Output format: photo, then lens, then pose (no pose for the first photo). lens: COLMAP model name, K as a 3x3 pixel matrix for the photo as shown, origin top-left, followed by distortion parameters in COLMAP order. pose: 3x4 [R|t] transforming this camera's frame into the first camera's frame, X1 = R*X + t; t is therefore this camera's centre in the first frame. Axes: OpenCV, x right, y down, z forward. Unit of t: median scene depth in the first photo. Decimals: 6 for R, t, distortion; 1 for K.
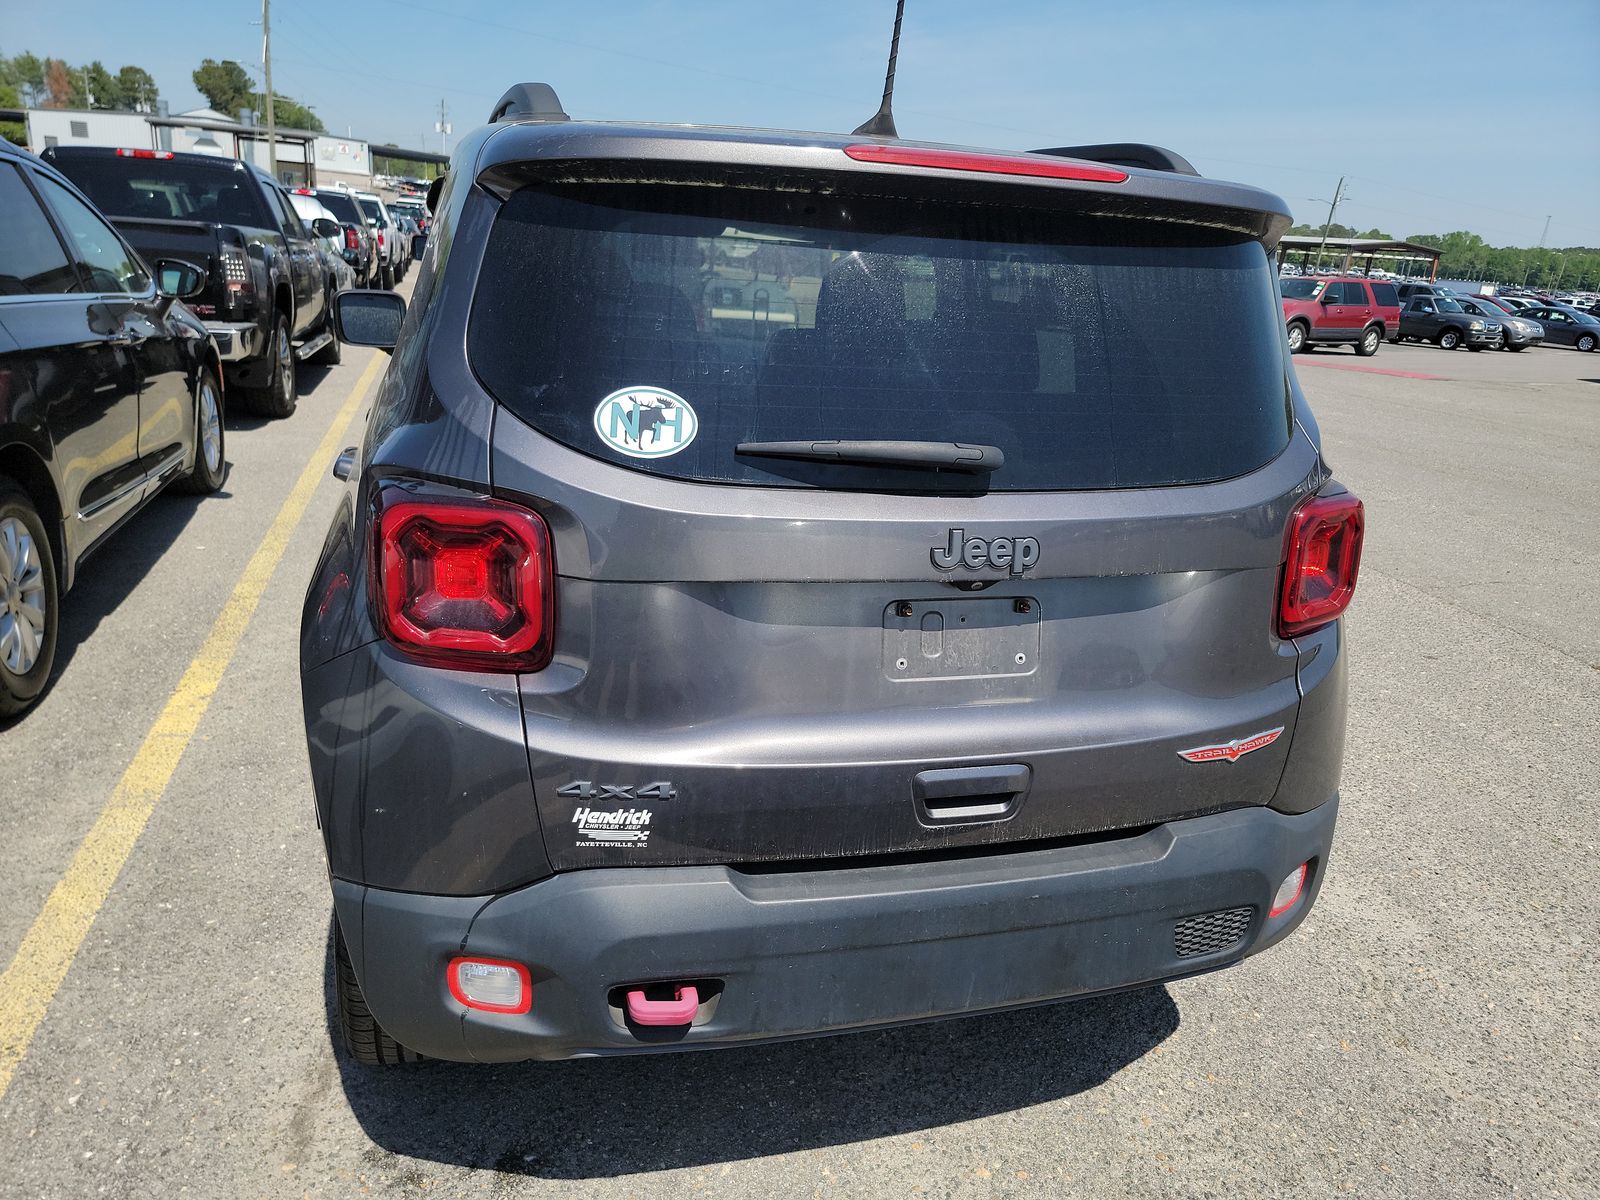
lens RADIAL K [[1123.5, 0, 798.8], [0, 1123.5, 605.6], [0, 0, 1]] dist [0.070551, -0.054913]
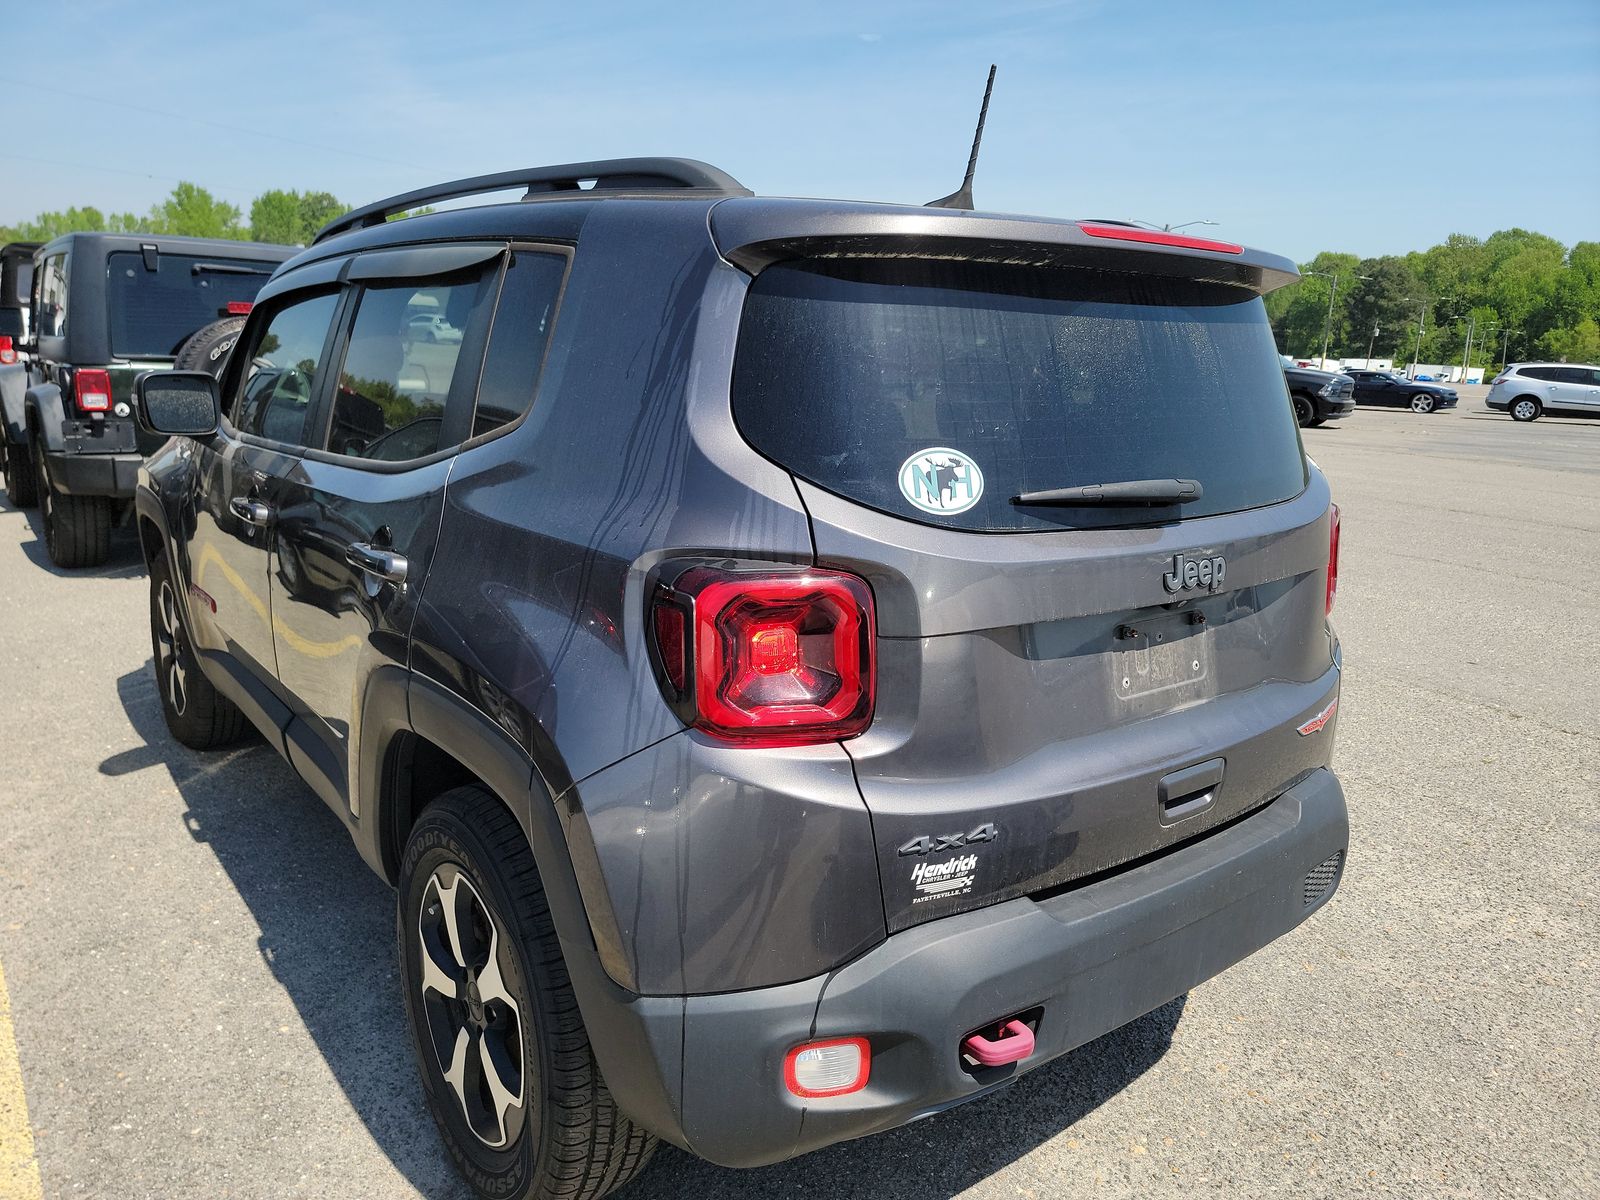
lens RADIAL K [[1121.9, 0, 800.0], [0, 1121.9, 600.0], [0, 0, 1]] dist [0.079014, -0.061708]
pose [[0.929212, -0.109133, 0.353066, -0.608797], [0.128392, 0.991222, -0.031520, -0.035866], [-0.346527, 0.074620, 0.935067, 0.074622]]
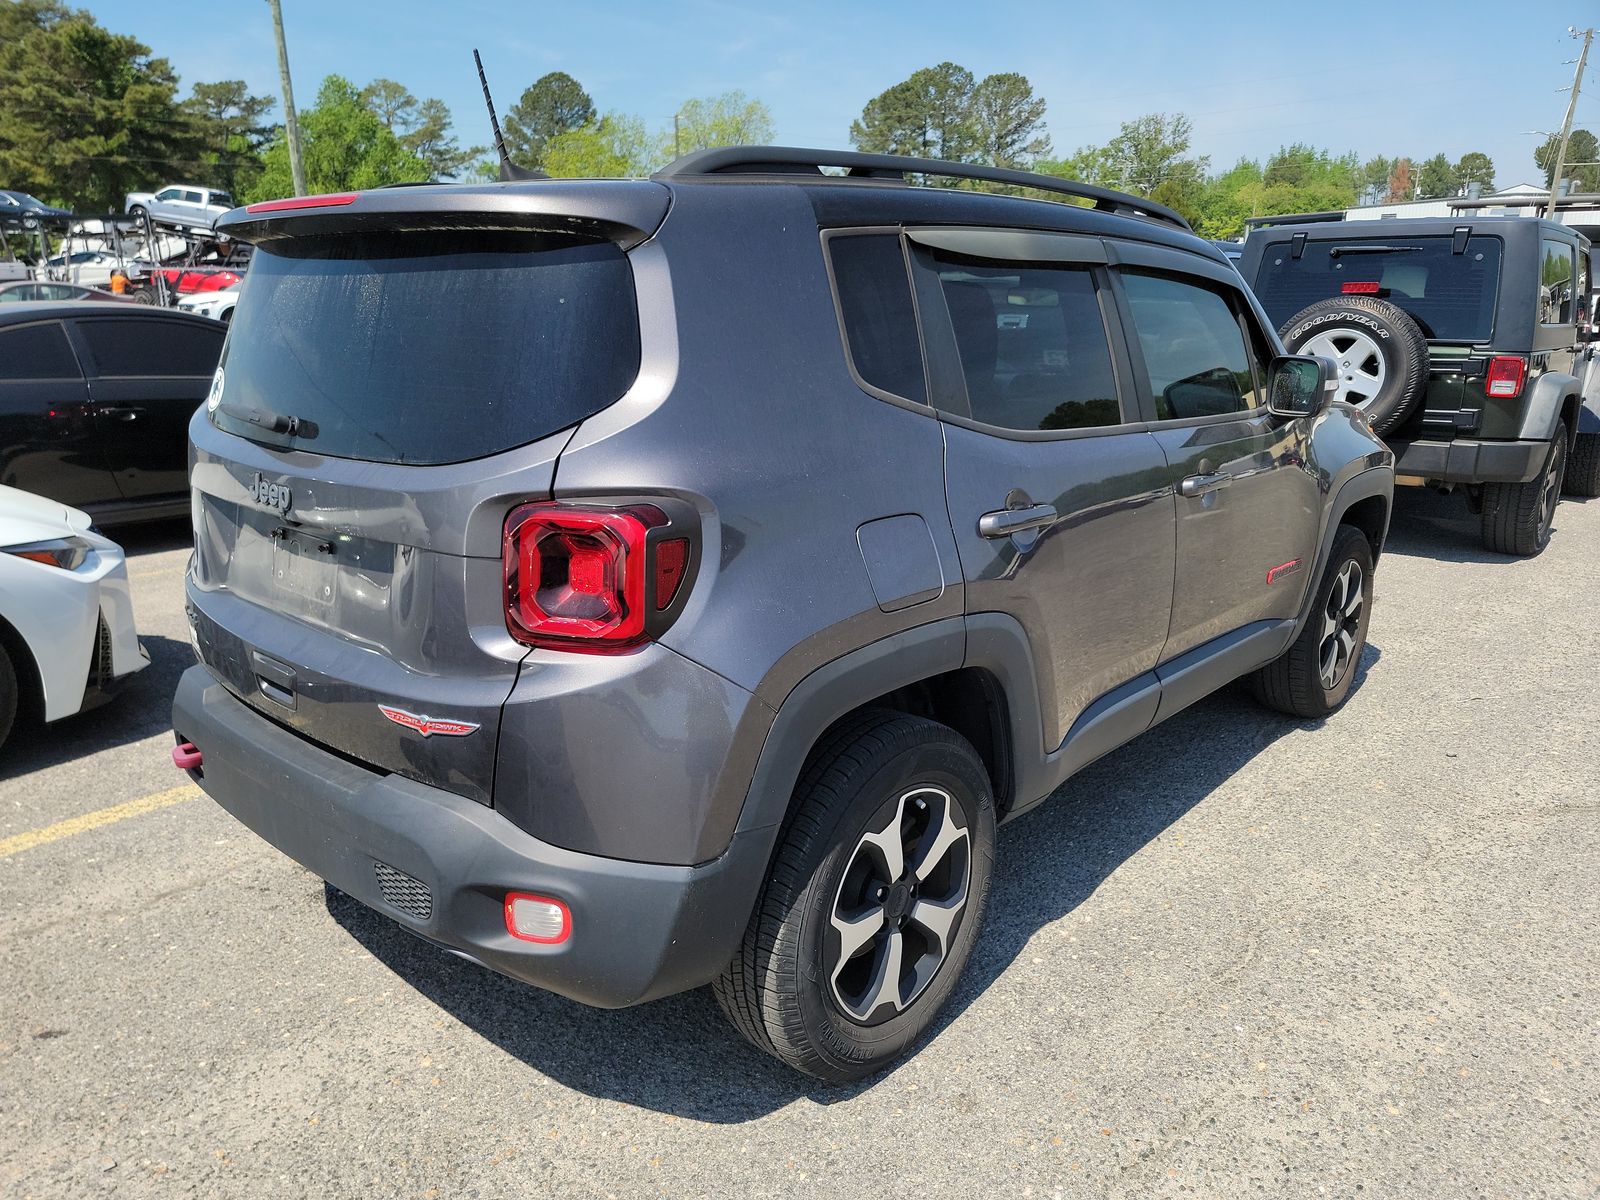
lens RADIAL K [[1132.2, 0, 797.1], [0, 1132.2, 623.9], [0, 0, 1]] dist [0.058869, -0.058659]
pose [[0.520726, 0.180876, -0.834343, 1.639993], [-0.224448, 0.971924, 0.070621, -0.132794], [0.823691, 0.150493, 0.546703, 0.795775]]
